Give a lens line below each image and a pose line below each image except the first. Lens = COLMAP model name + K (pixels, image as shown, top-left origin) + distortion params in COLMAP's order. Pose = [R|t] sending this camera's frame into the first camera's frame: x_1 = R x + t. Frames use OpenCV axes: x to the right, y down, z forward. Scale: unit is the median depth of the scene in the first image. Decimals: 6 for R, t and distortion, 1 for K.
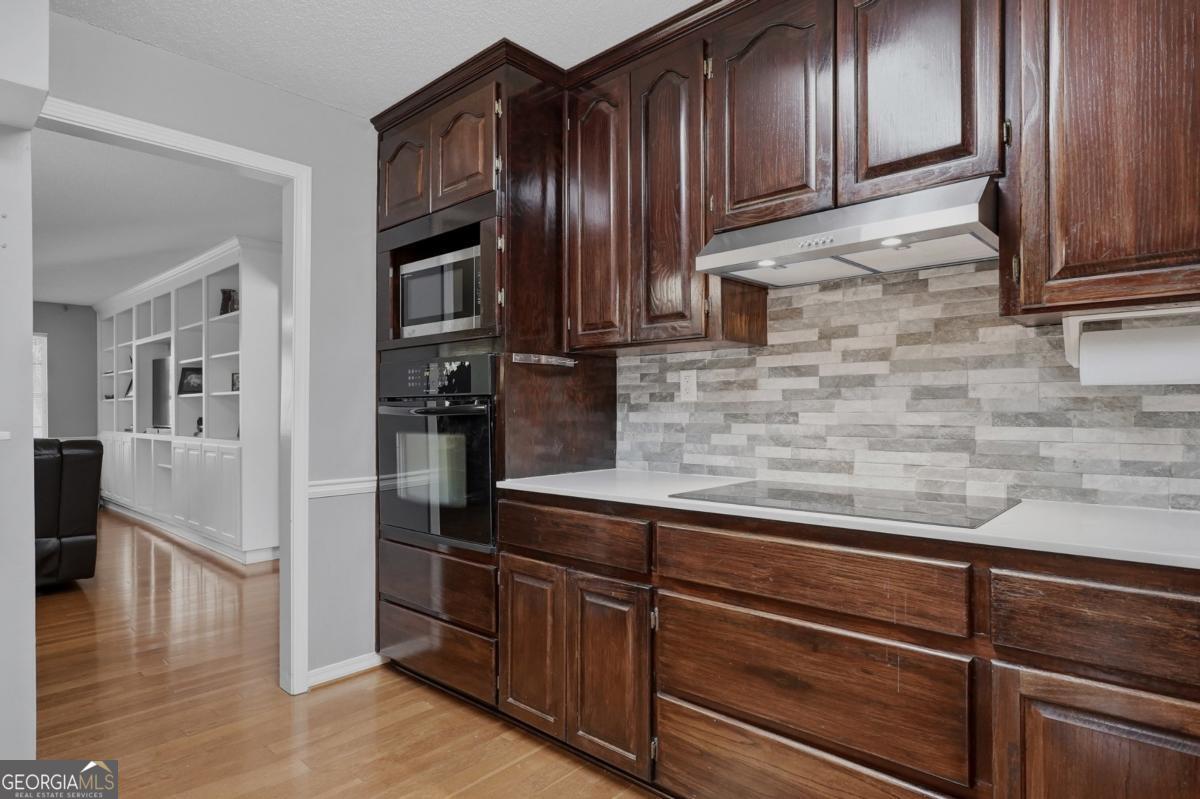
lens RADIAL K [[653.4, 0, 601.0], [0, 653.4, 409.3], [0, 0, 1]] dist [-0.002497, 0.000396]
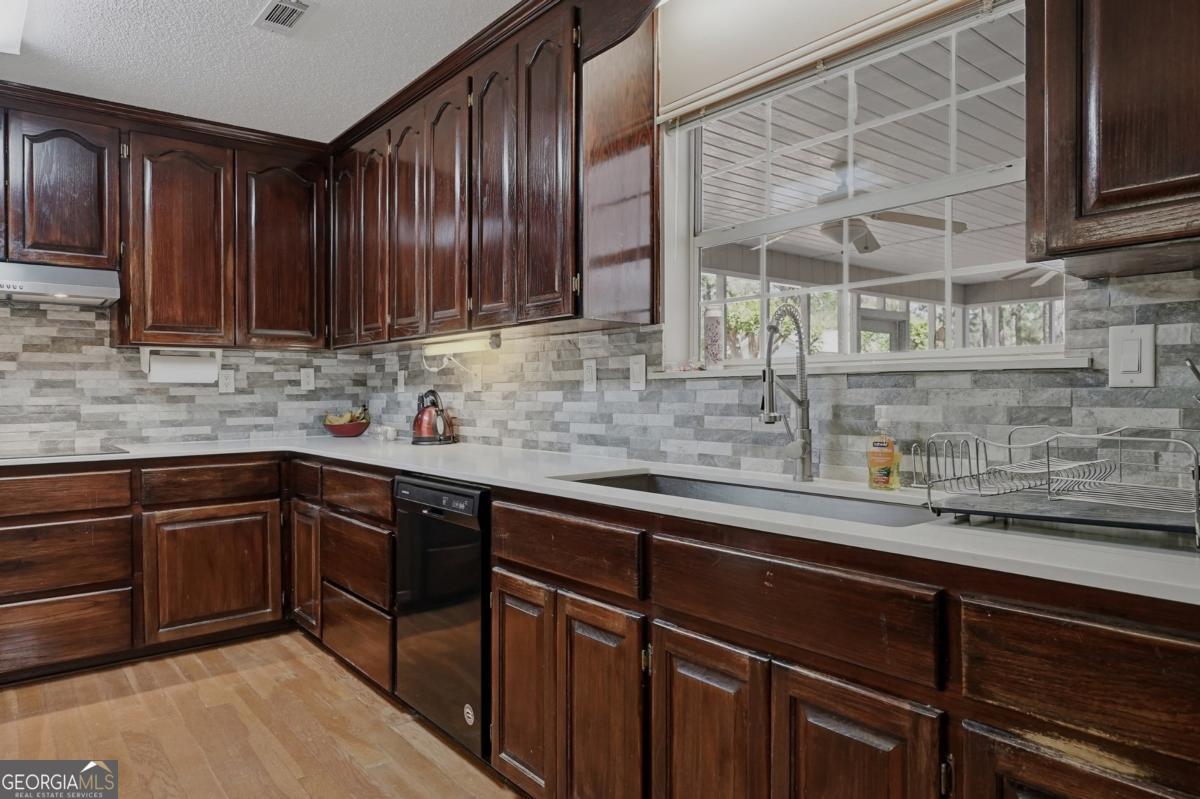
lens RADIAL K [[748.1, 0, 600.5], [0, 748.1, 397.4], [0, 0, 1]] dist [-0.003763, -0.000023]
pose [[0.149437, -0.006166, 0.988752, -0.995484], [0.003650, 0.999977, 0.005684, 0.000900], [-0.988765, 0.002759, 0.149456, -0.527765]]
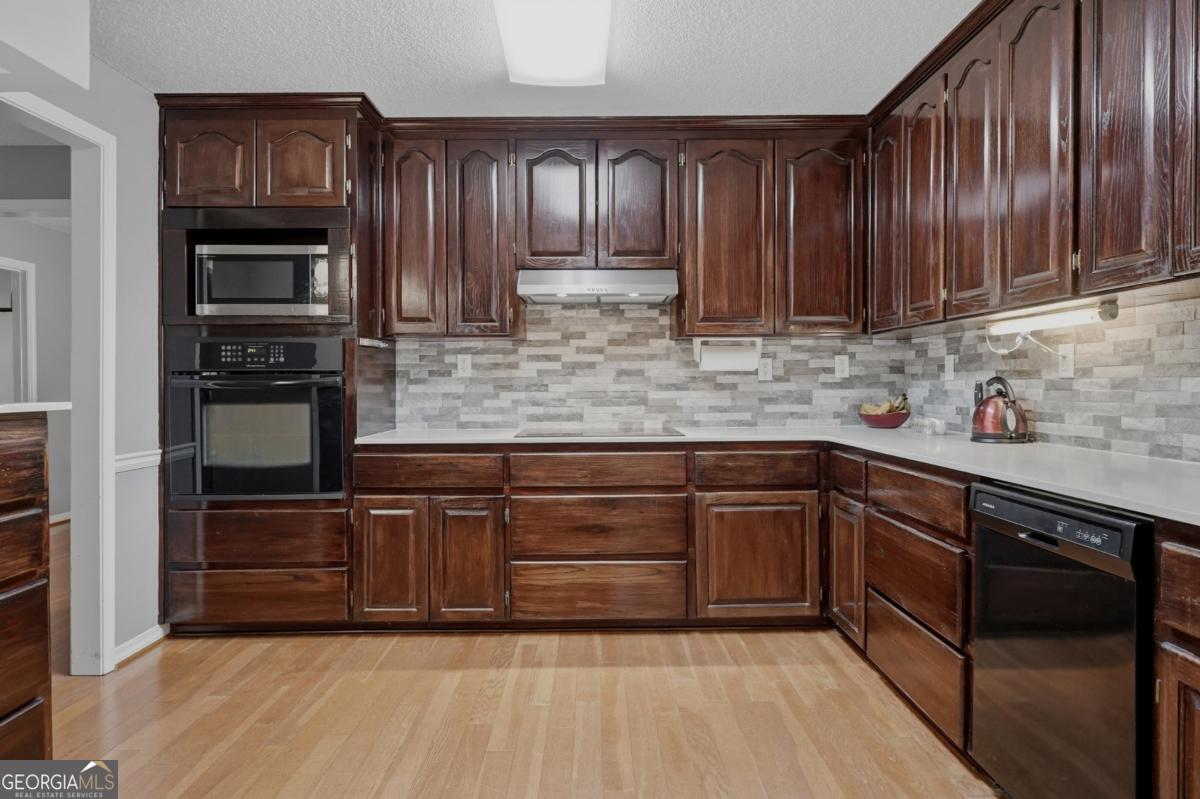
lens RADIAL K [[699.9, 0, 600.0], [0, 699.9, 383.9], [0, 0, 1]] dist [0.001046, 0.000173]
pose [[0.735702, -0.001536, 0.677304, -0.812351], [0.002024, 0.999998, 0.000070, 0.004481], [-0.677303, 0.001320, 0.735703, -0.354291]]
